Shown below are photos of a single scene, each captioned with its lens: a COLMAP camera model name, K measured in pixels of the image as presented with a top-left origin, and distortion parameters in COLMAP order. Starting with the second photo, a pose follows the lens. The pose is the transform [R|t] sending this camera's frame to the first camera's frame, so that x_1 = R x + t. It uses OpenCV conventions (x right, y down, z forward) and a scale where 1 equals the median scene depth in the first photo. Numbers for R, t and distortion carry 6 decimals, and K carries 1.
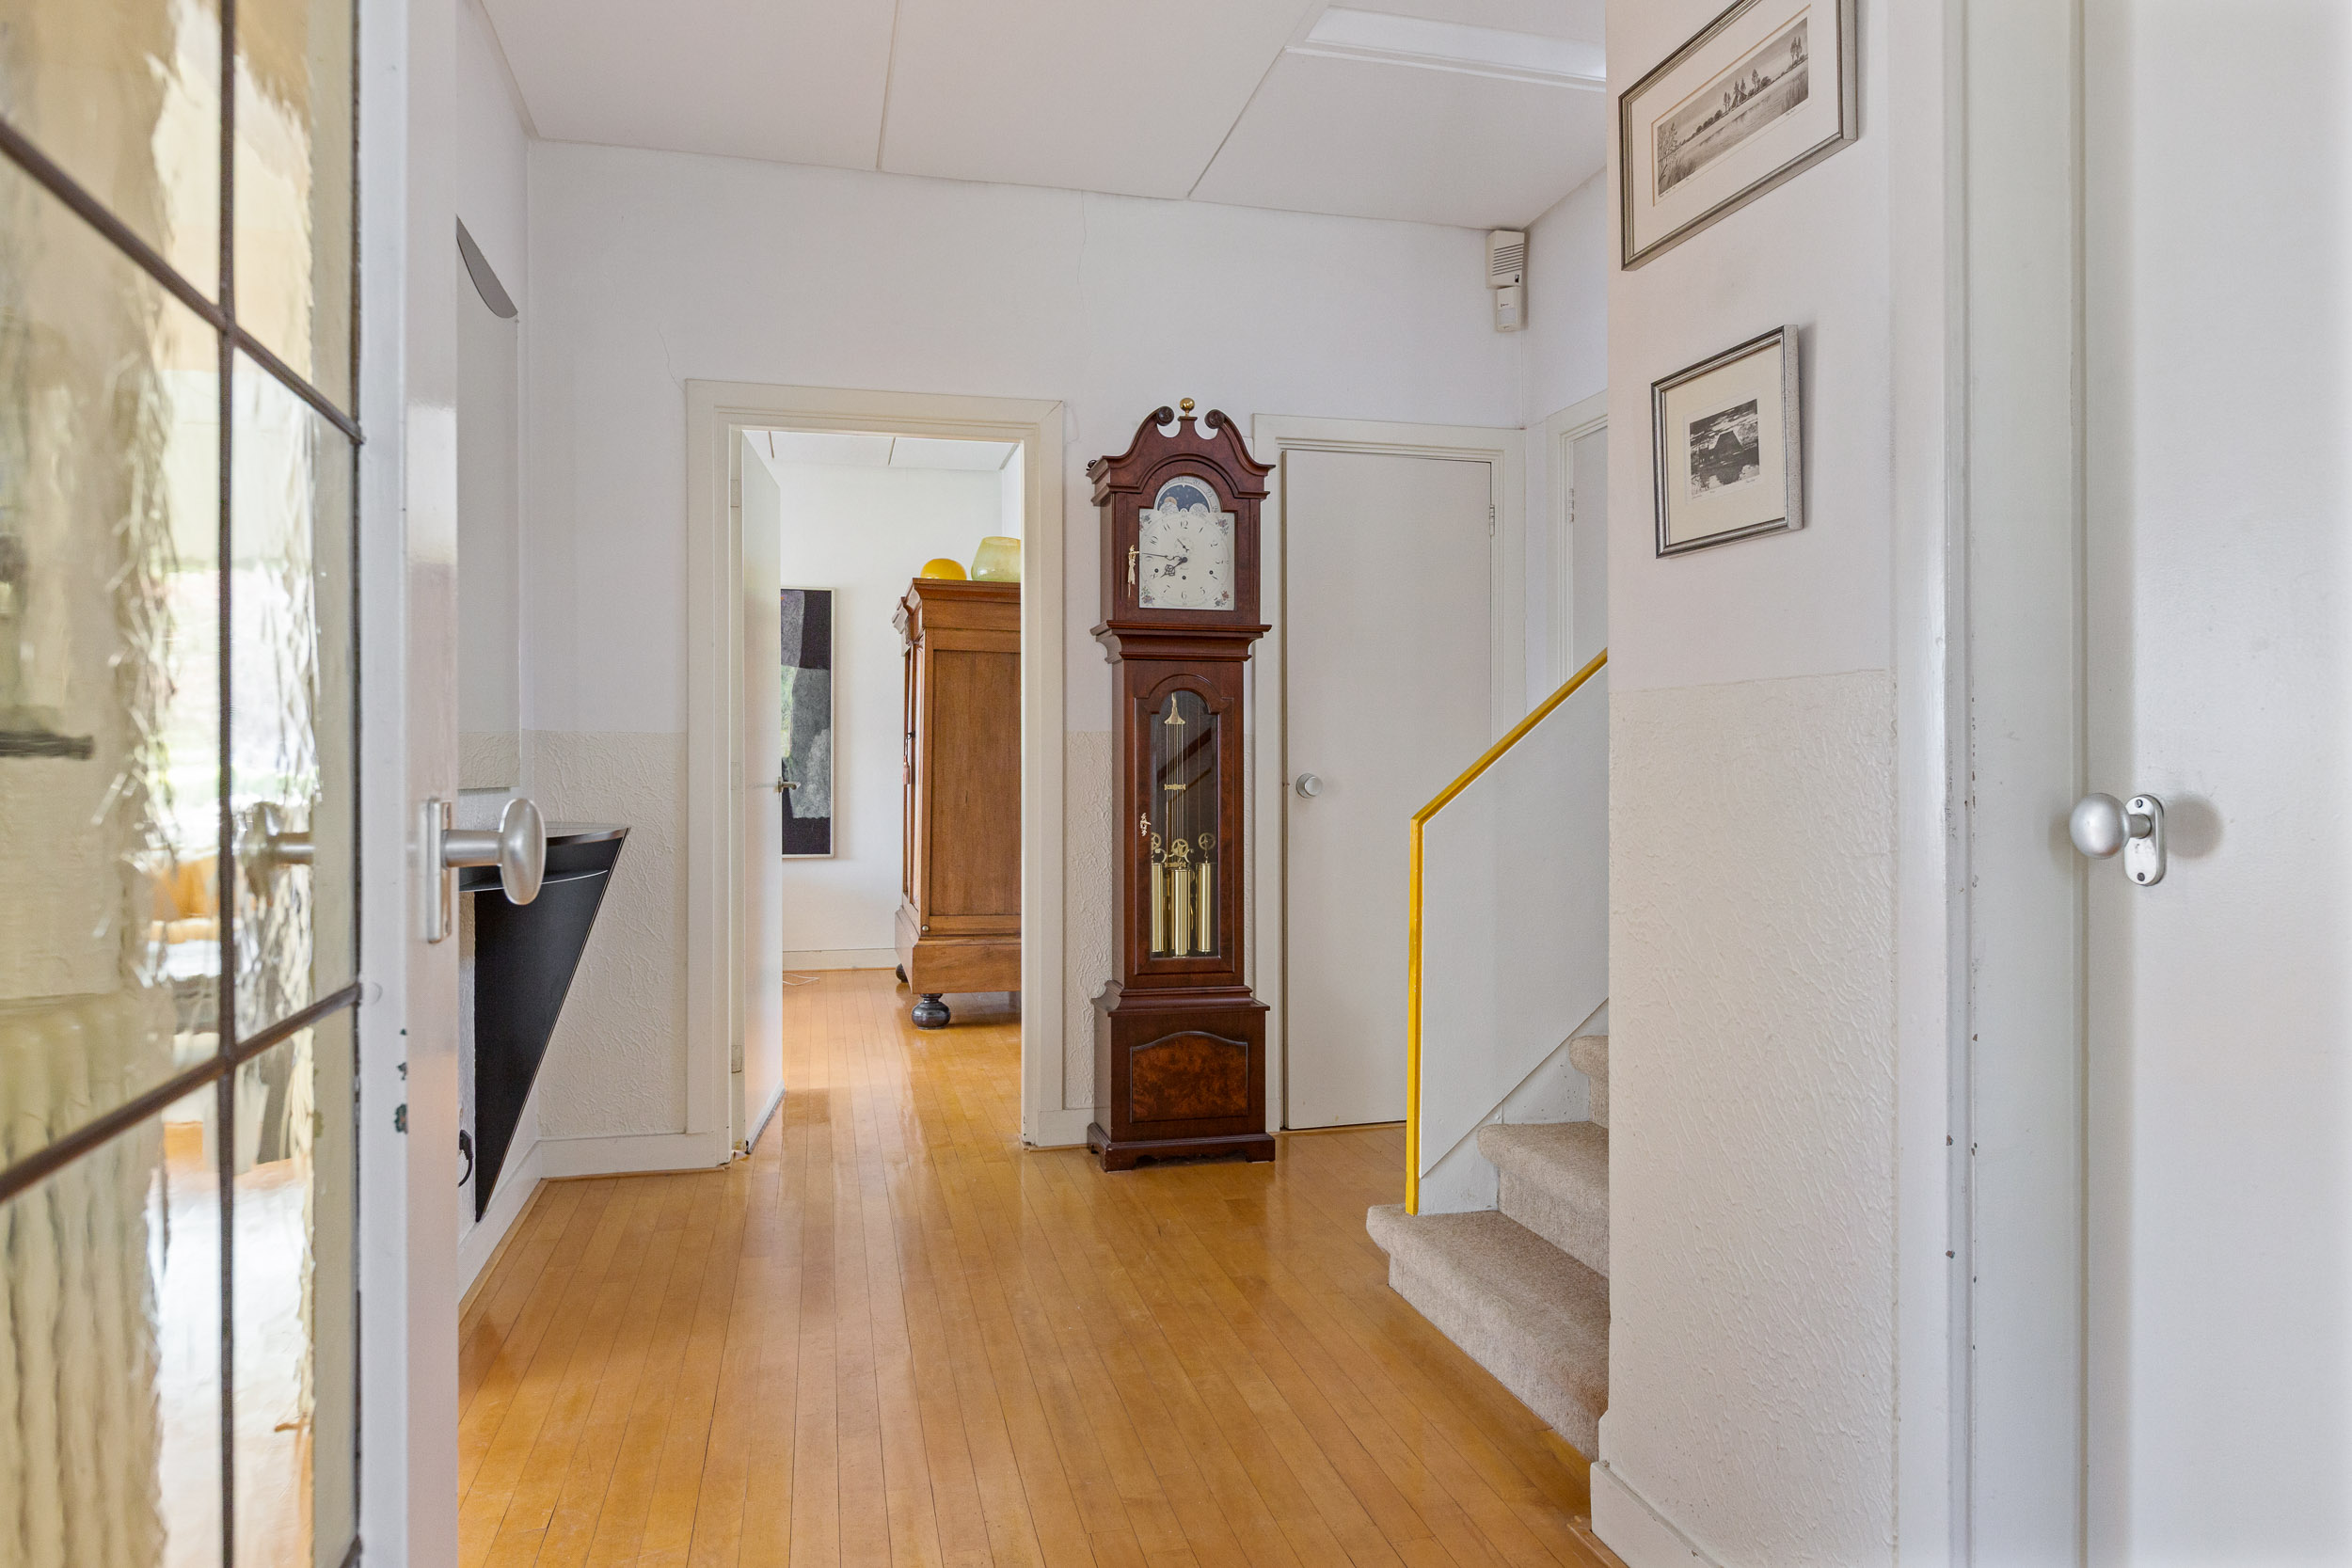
lens RADIAL K [[1443.8, 0, 1176.0], [0, 1443.8, 784.0], [0, 0, 1]] dist [0.001994, -0.004859]
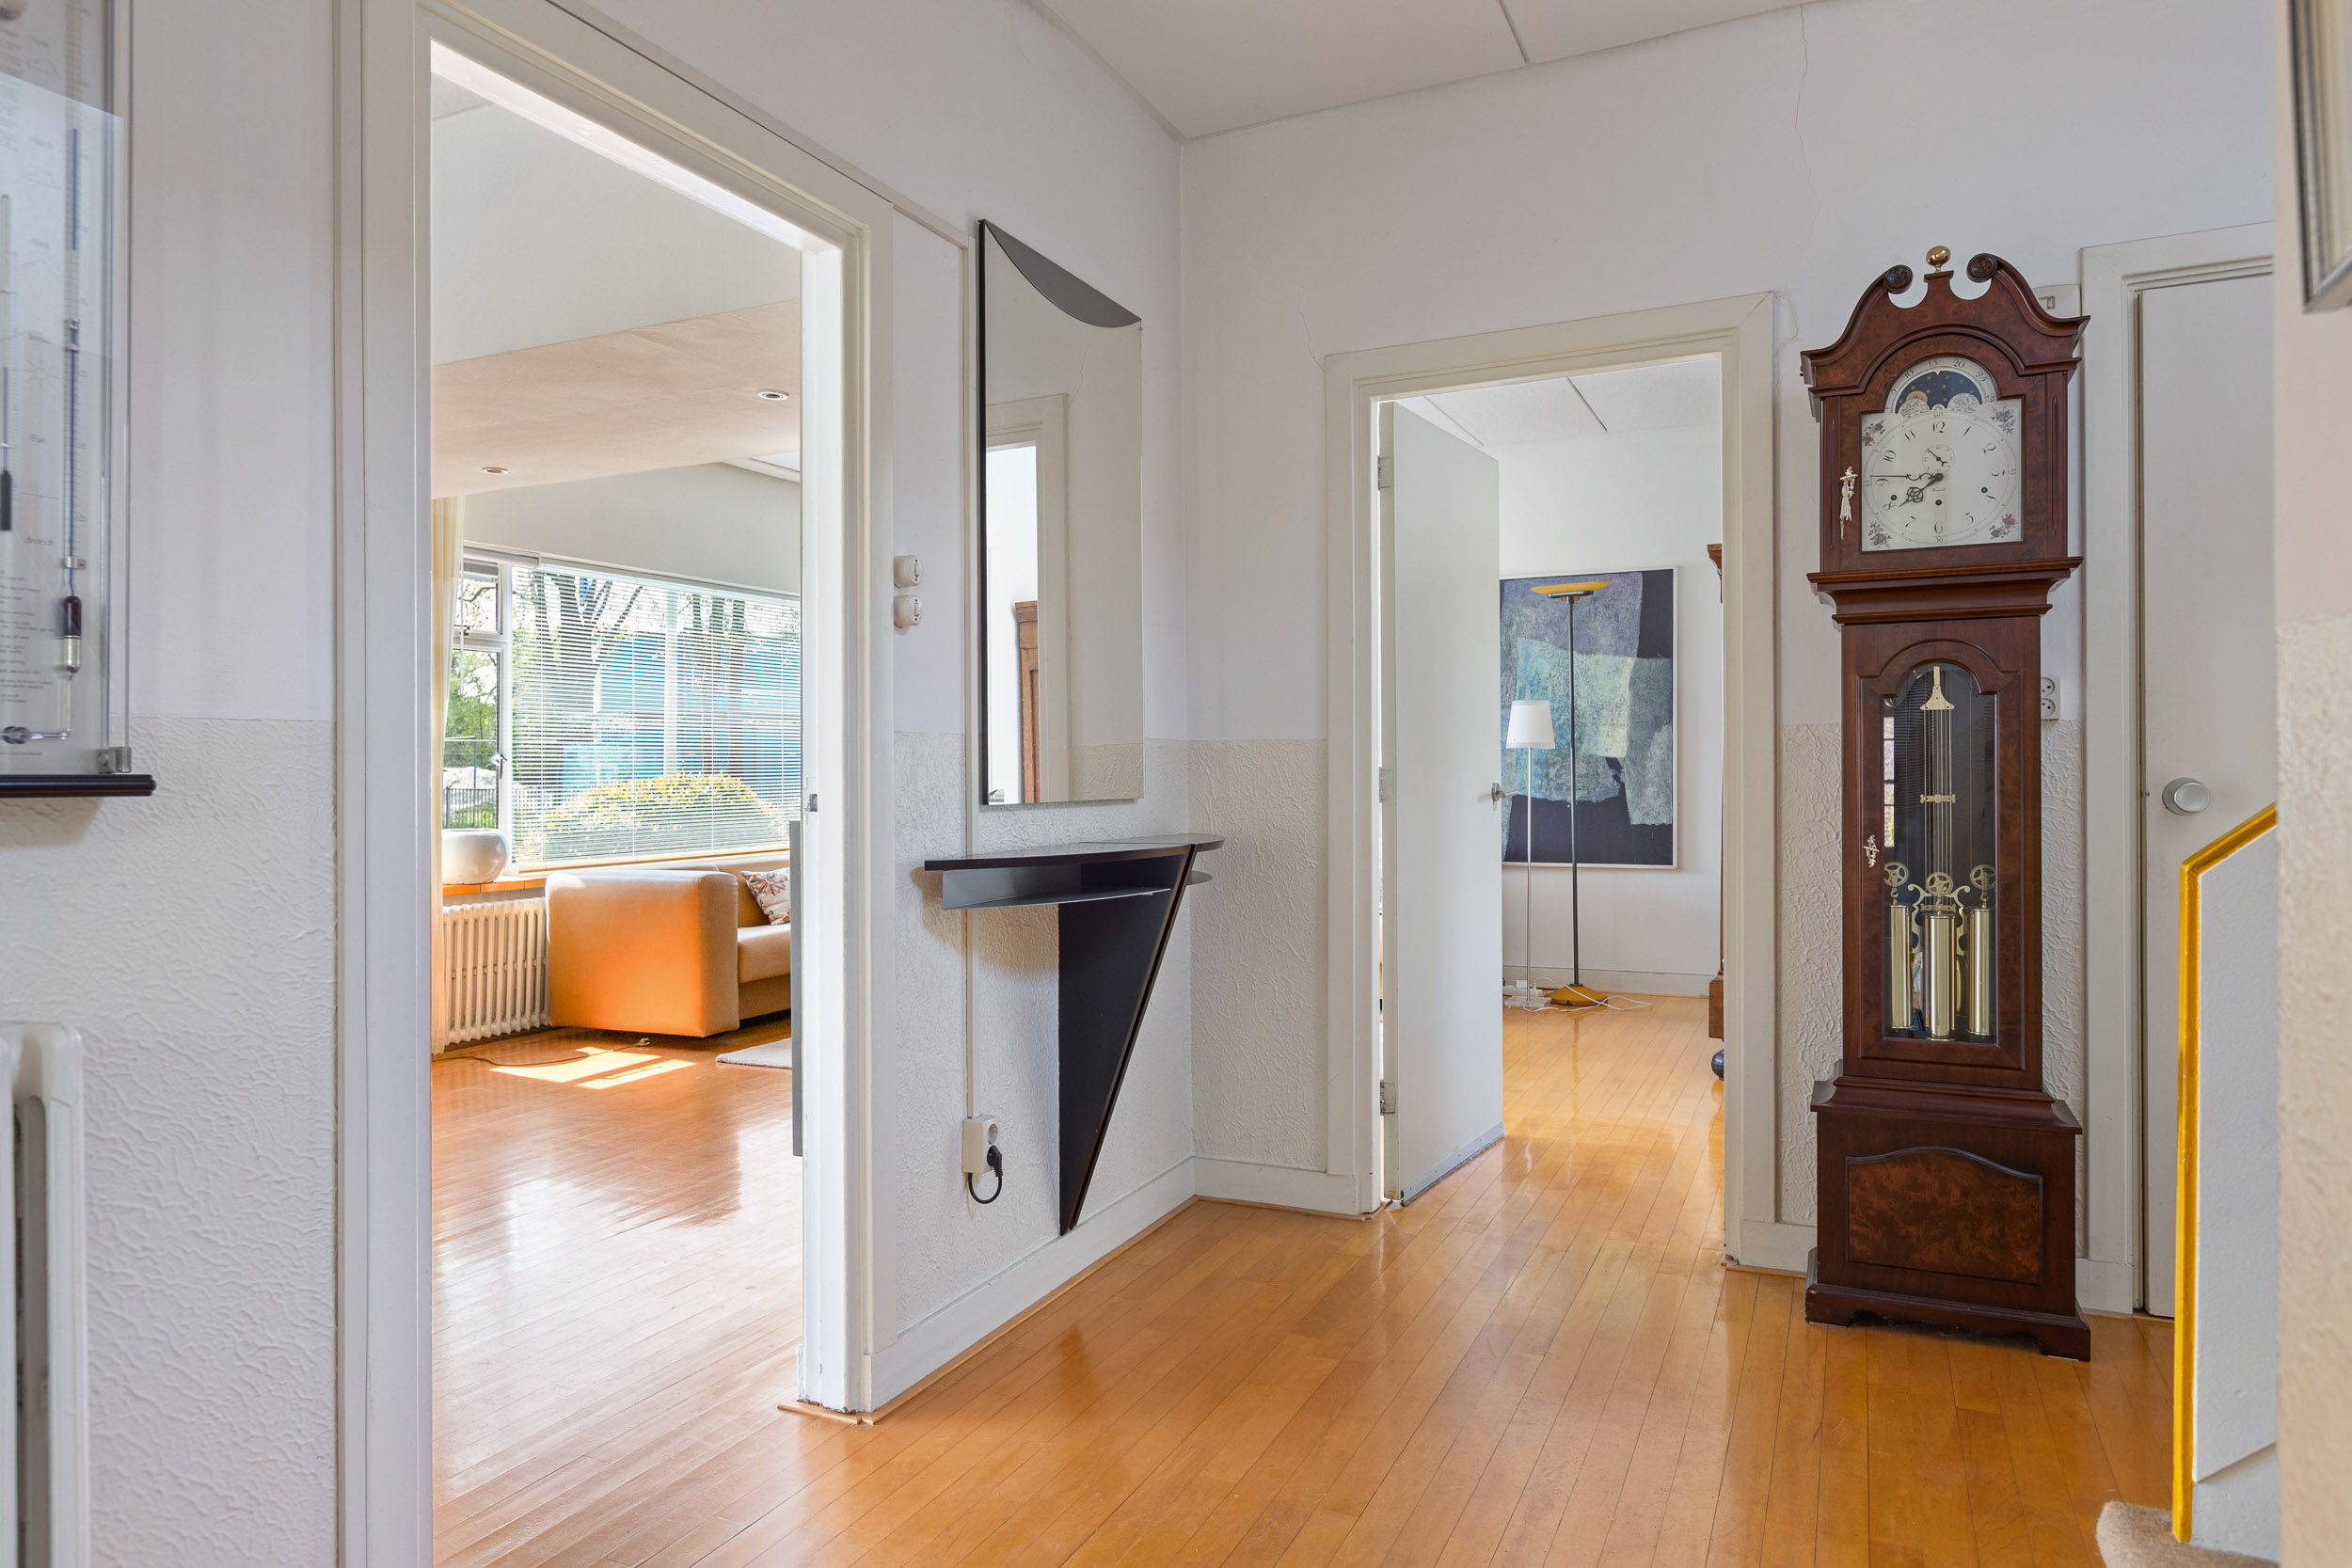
lens RADIAL K [[1443.8, 0, 1176.0], [0, 1443.8, 784.0], [0, 0, 1]] dist [0.001994, -0.004859]
pose [[0.770604, -0.002483, -0.637309, 0.168512], [0.004763, 0.999987, 0.001863, -0.008586], [0.637296, -0.004471, 0.770606, 0.219646]]
